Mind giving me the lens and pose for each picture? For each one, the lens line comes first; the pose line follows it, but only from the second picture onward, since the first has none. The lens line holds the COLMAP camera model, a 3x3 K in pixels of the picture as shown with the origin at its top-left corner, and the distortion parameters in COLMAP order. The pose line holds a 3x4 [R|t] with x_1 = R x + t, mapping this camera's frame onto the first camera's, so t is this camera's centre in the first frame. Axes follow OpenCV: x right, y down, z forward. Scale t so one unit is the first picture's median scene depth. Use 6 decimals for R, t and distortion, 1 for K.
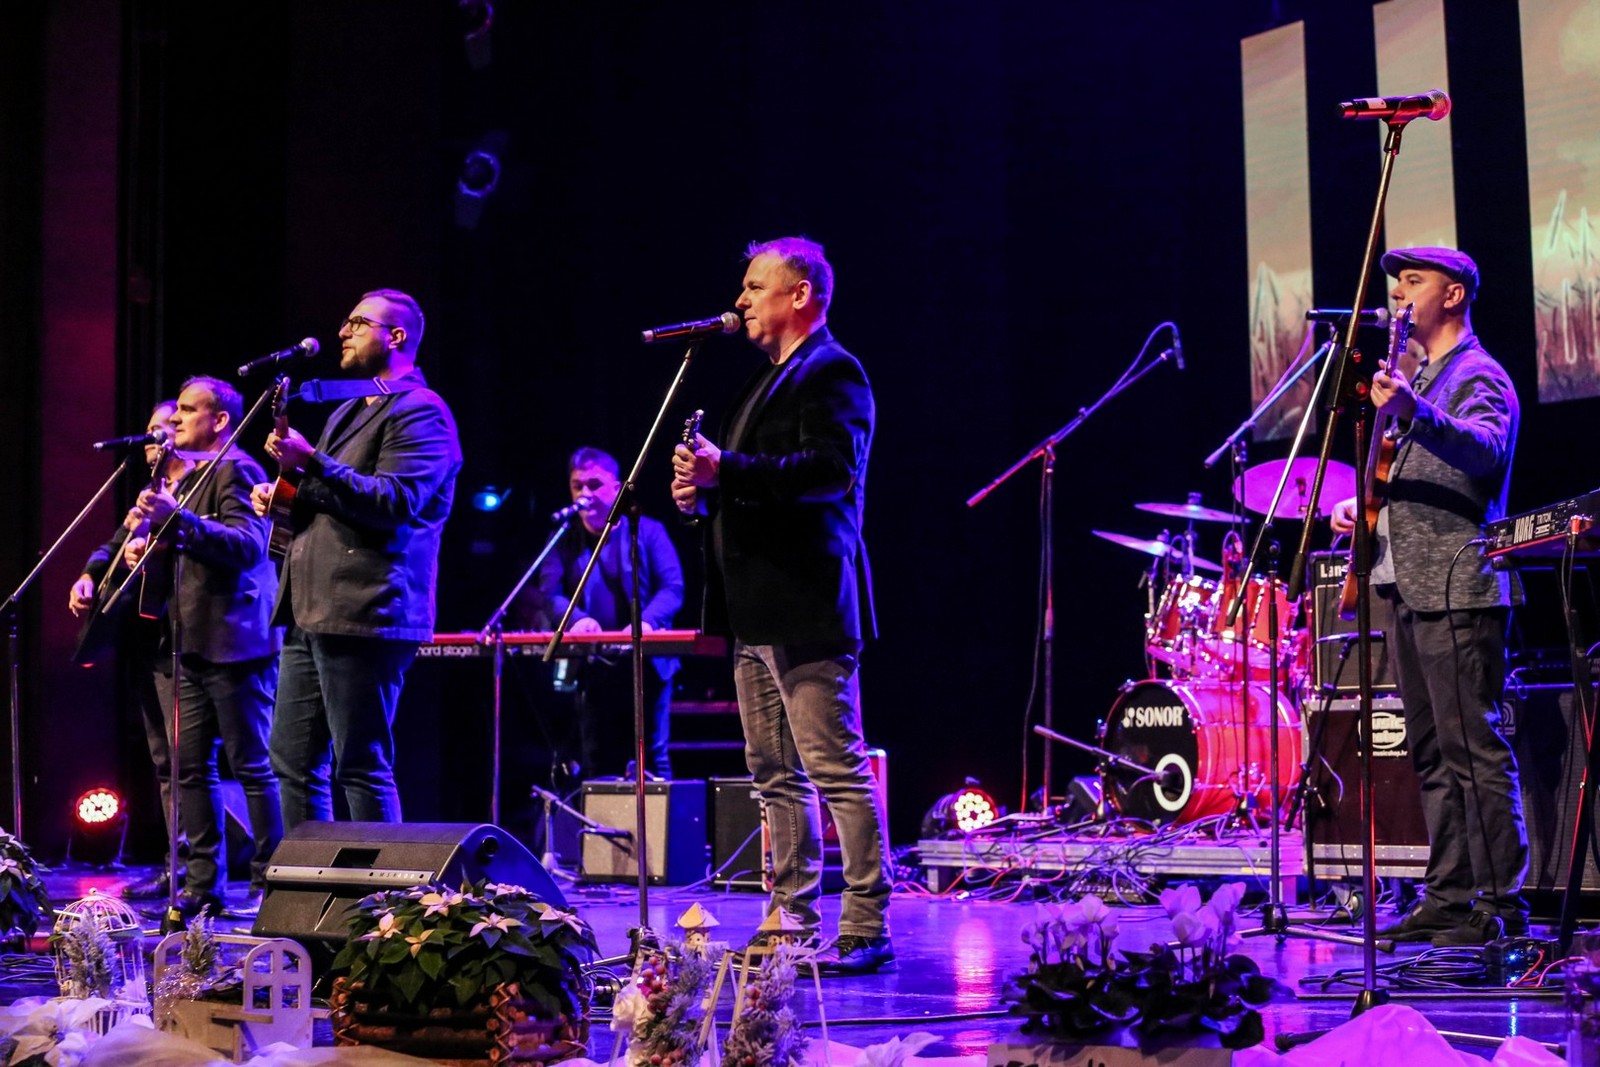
lens RADIAL K [[3209.8, 0, 800.0], [0, 3209.8, 533.5], [0, 0, 1]] dist [-0.320116, 0.222516]
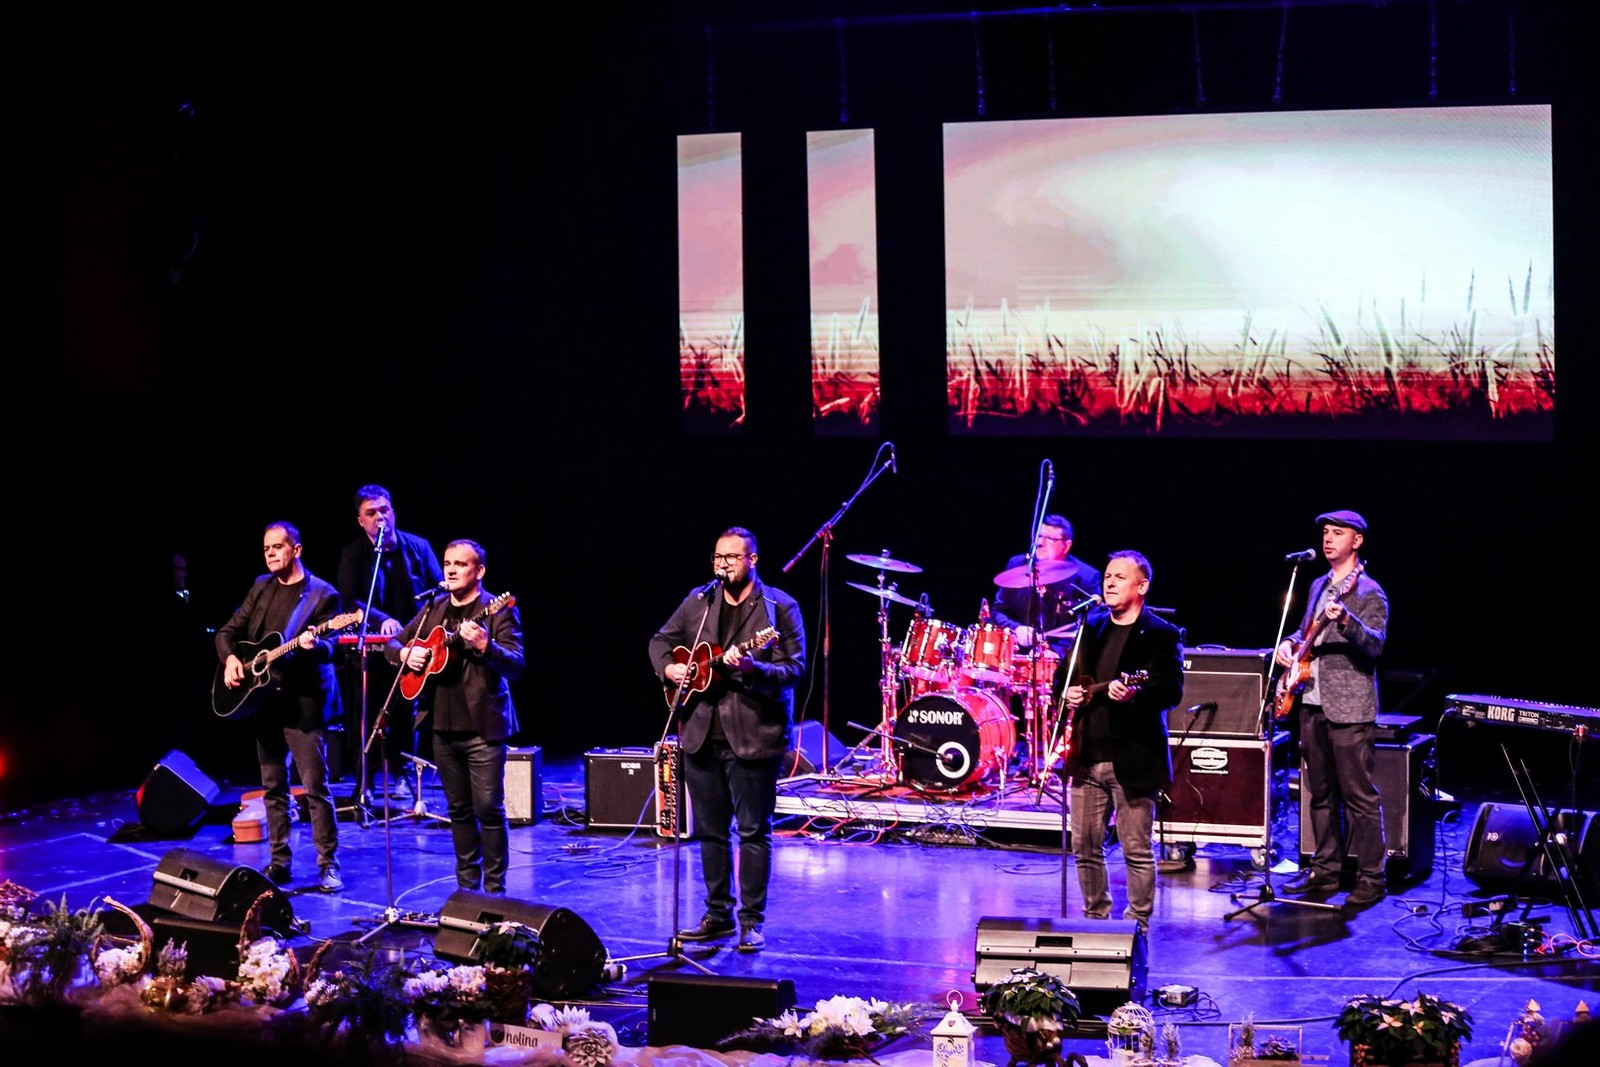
lens RADIAL K [[3209.8, 0, 800.0], [0, 3209.8, 533.5], [0, 0, 1]] dist [-0.320116, 0.222516]
pose [[0.848383, -0.029747, 0.528547, -0.785068], [-0.039074, 0.992178, 0.118559, -0.218974], [-0.527939, -0.121236, 0.840584, -0.279093]]
